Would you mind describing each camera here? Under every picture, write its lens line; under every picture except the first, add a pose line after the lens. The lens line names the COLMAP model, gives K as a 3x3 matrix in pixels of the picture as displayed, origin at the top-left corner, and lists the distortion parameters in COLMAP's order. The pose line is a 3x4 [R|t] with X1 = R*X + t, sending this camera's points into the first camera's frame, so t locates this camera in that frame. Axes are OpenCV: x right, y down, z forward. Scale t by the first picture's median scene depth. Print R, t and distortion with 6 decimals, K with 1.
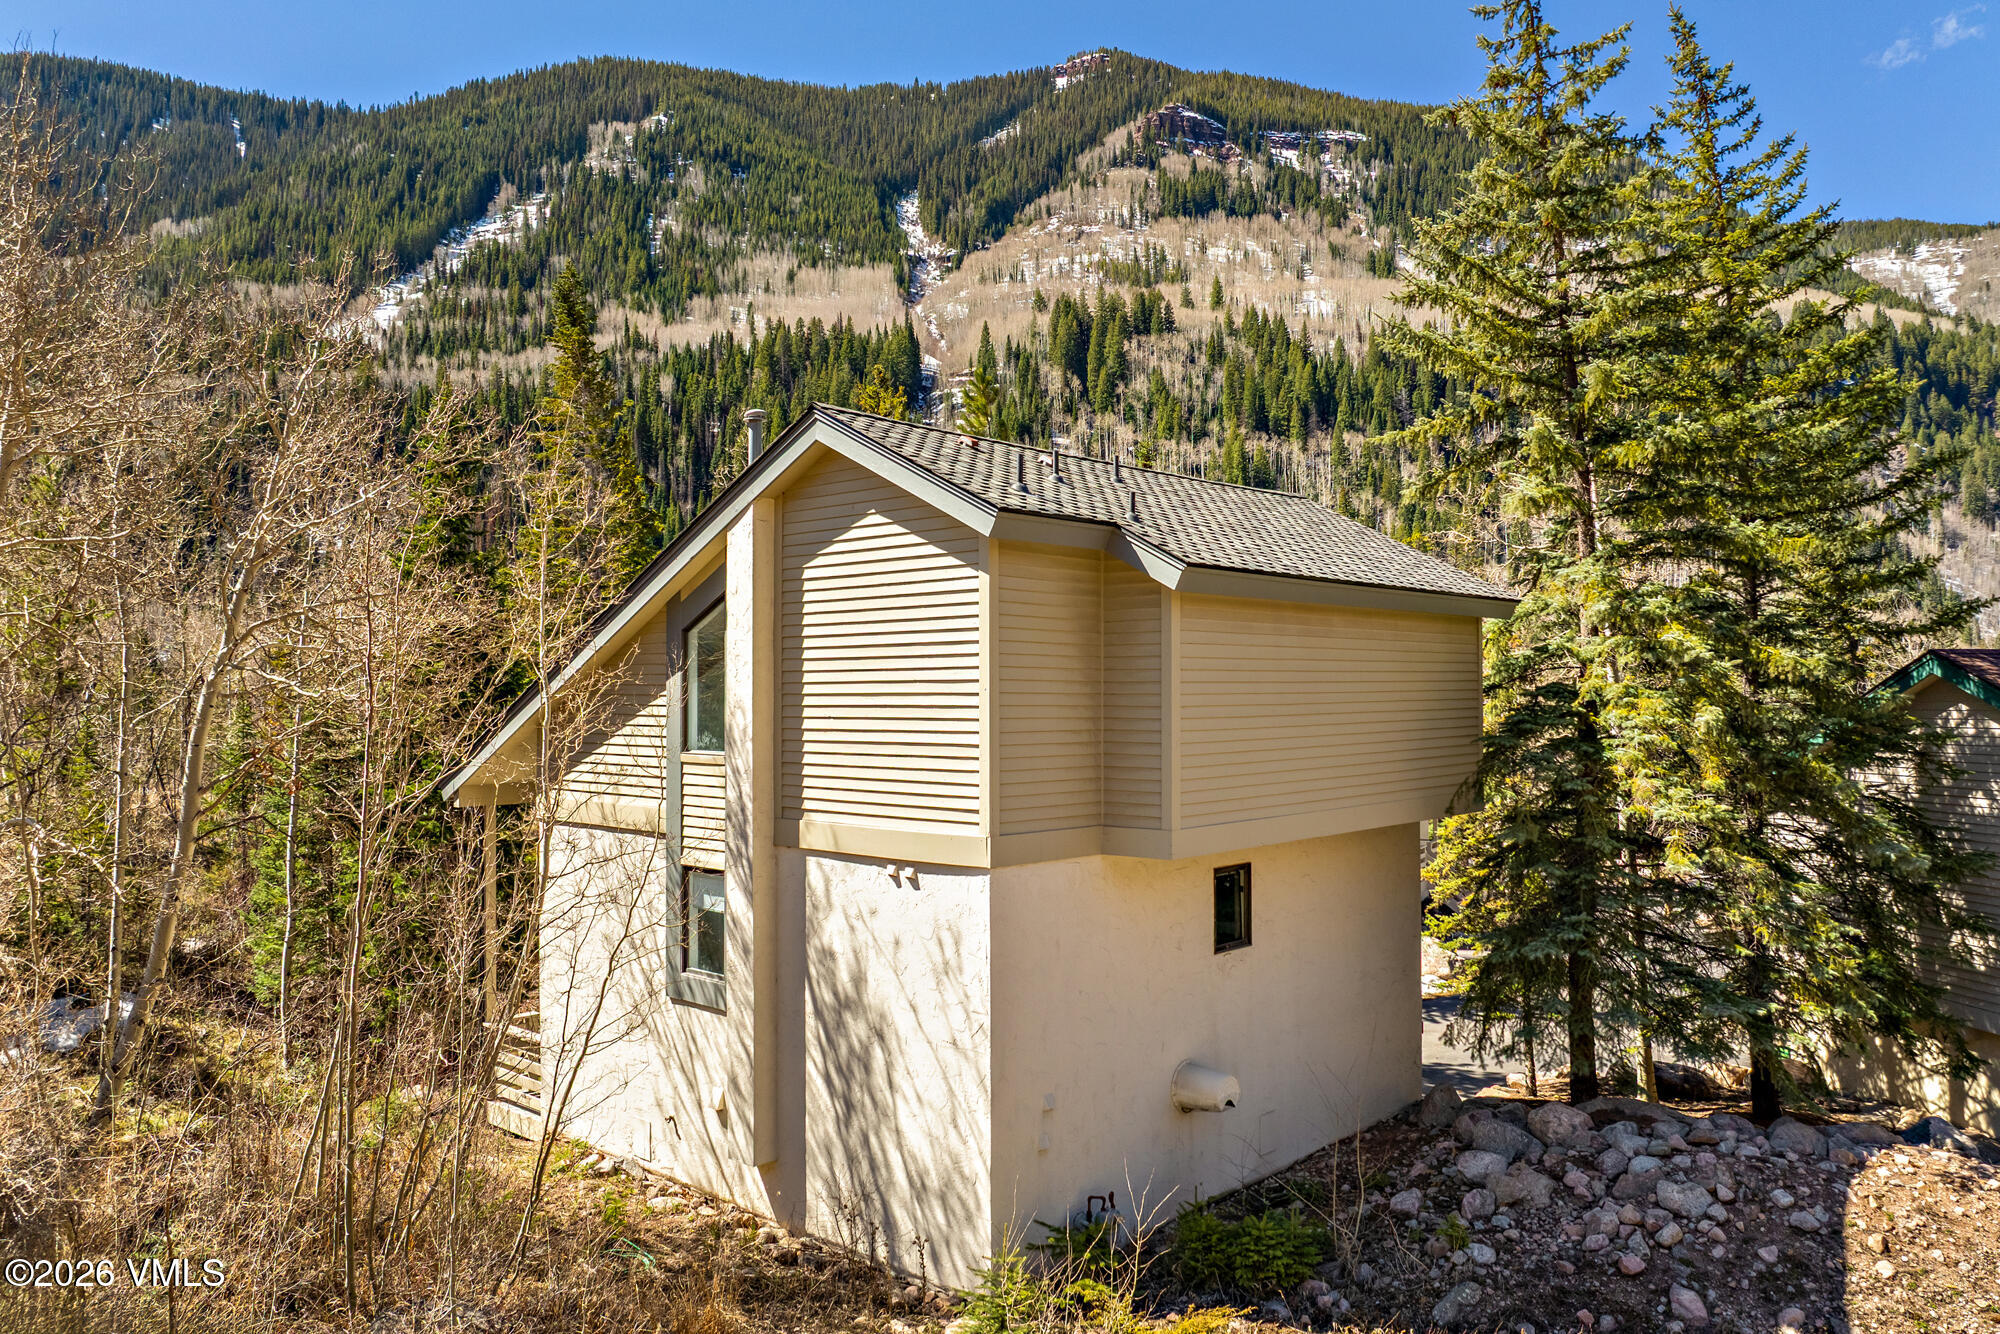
lens RADIAL K [[1414.1, 0, 1000.0], [0, 1414.1, 667.0], [0, 0, 1]] dist [-0.003948, -0.002045]
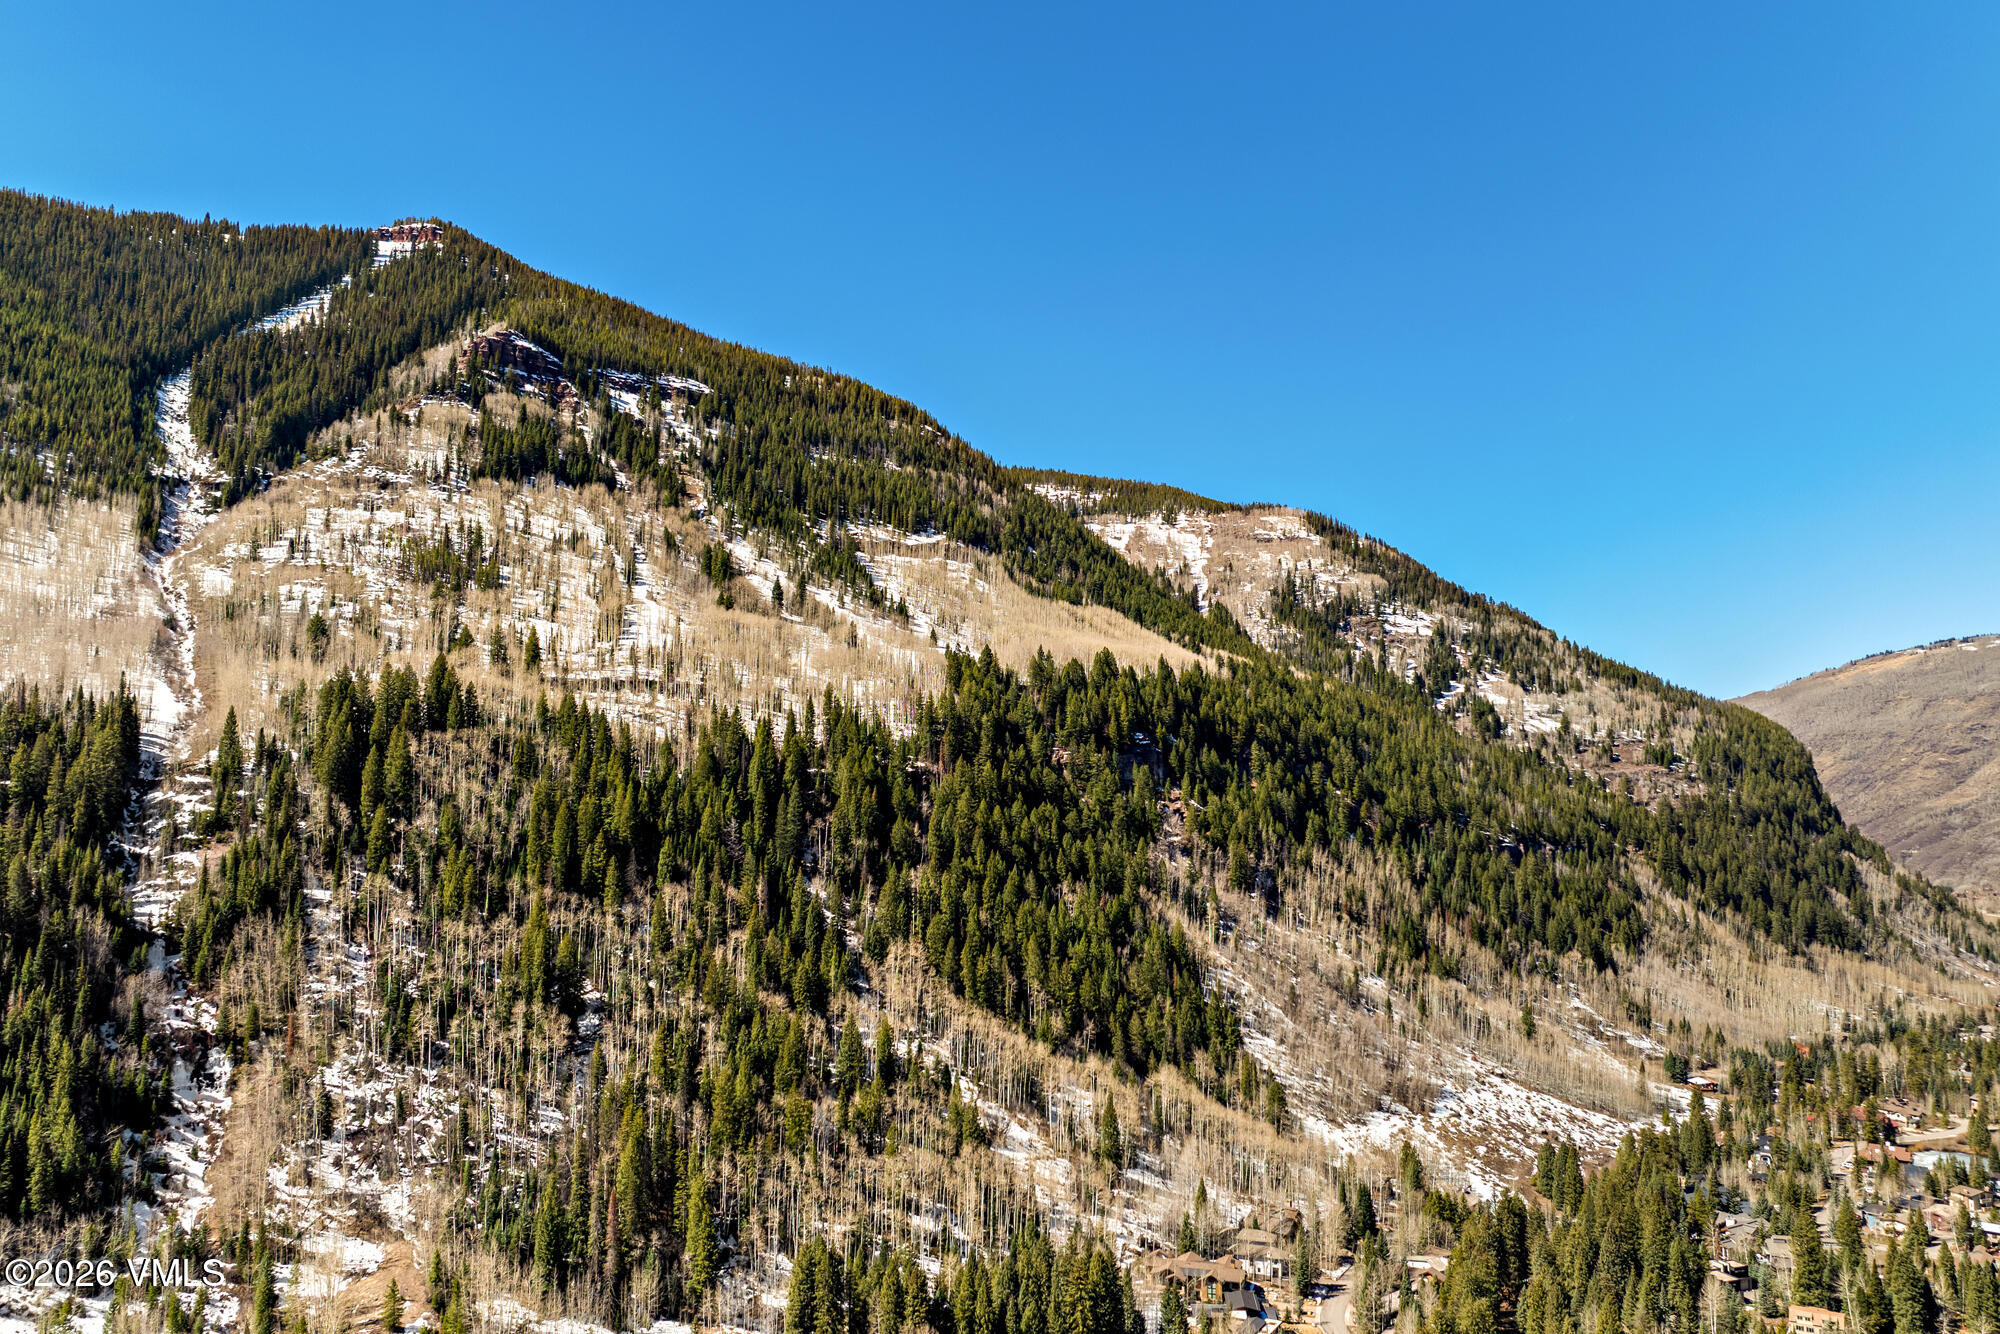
lens RADIAL K [[1447.5, 0, 1000.0], [0, 1447.5, 667.0], [0, 0, 1]] dist [-0.078226, 0.054165]
pose [[0.893976, 0.059792, 0.444107, 0.011048], [-0.020253, 0.995437, -0.093252, -0.111377], [-0.447656, 0.074370, 0.891108, 0.047540]]
